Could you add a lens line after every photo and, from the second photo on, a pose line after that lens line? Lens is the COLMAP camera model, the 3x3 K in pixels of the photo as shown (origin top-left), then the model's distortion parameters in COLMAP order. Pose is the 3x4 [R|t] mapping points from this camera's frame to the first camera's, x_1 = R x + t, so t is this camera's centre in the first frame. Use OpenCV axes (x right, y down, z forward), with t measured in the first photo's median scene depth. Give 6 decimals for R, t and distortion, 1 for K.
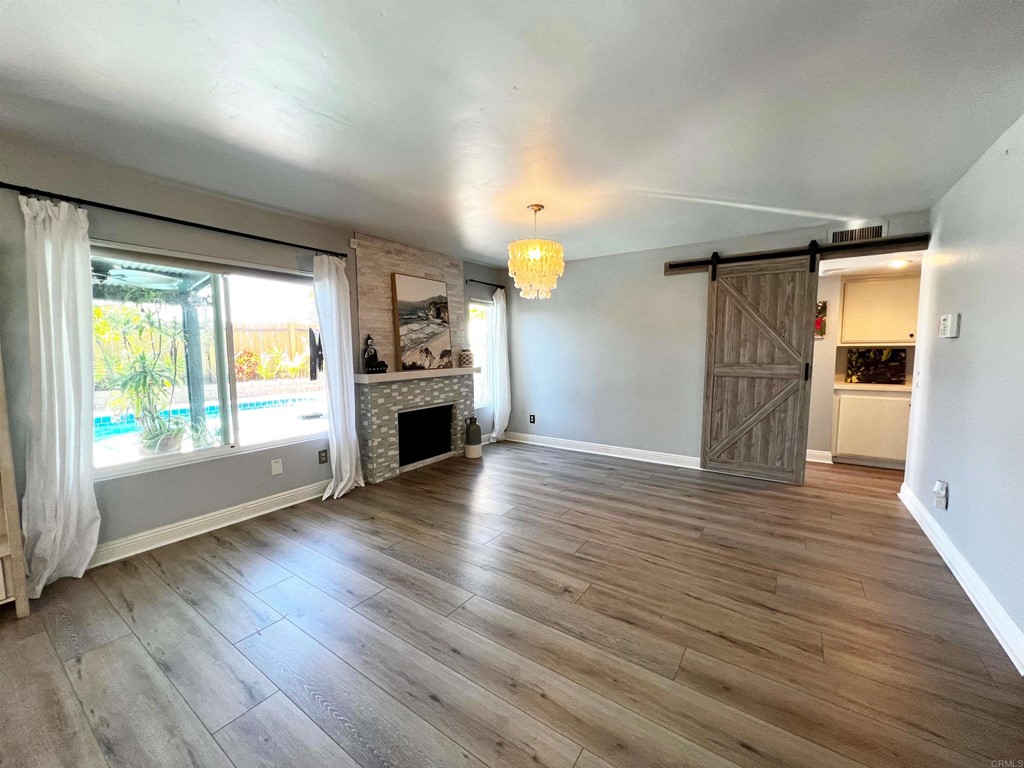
lens RADIAL K [[411.0, 0, 514.4], [0, 411.0, 379.8], [0, 0, 1]] dist [-0.000912, 0.000554]
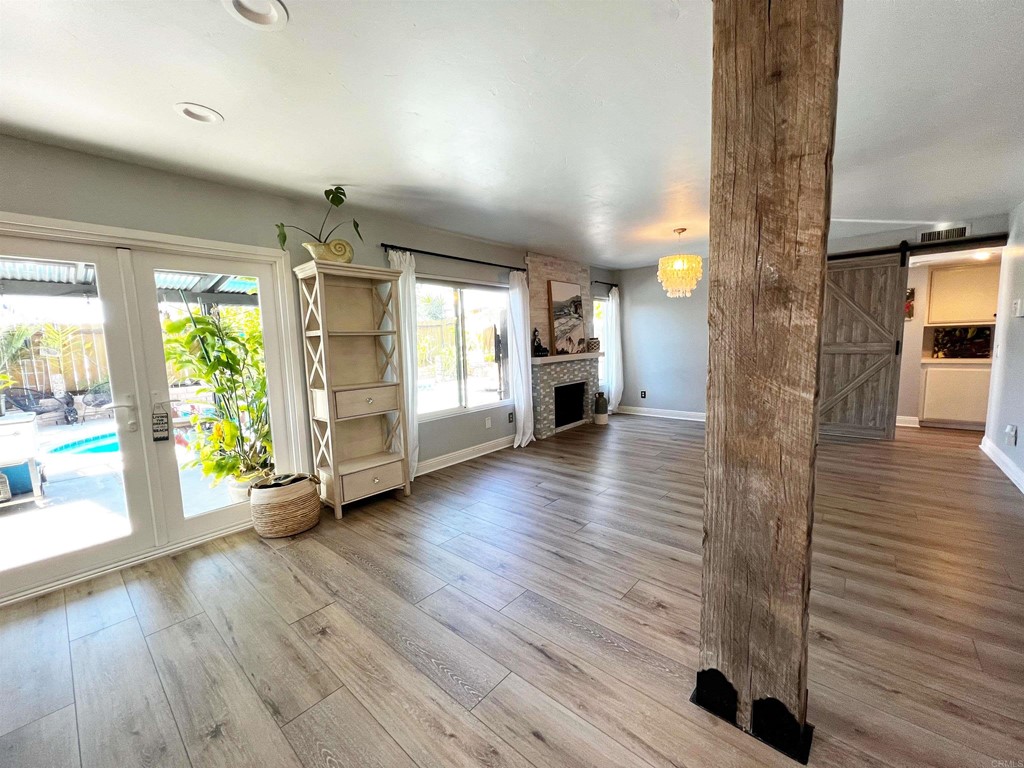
lens RADIAL K [[411.0, 0, 514.8], [0, 411.0, 380.7], [0, 0, 1]] dist [-0.000912, 0.000554]
pose [[0.993368, -0.014017, -0.114121, -0.275991], [0.016633, 0.999620, 0.022002, 0.031564], [0.113769, -0.023754, 0.993223, -0.340715]]
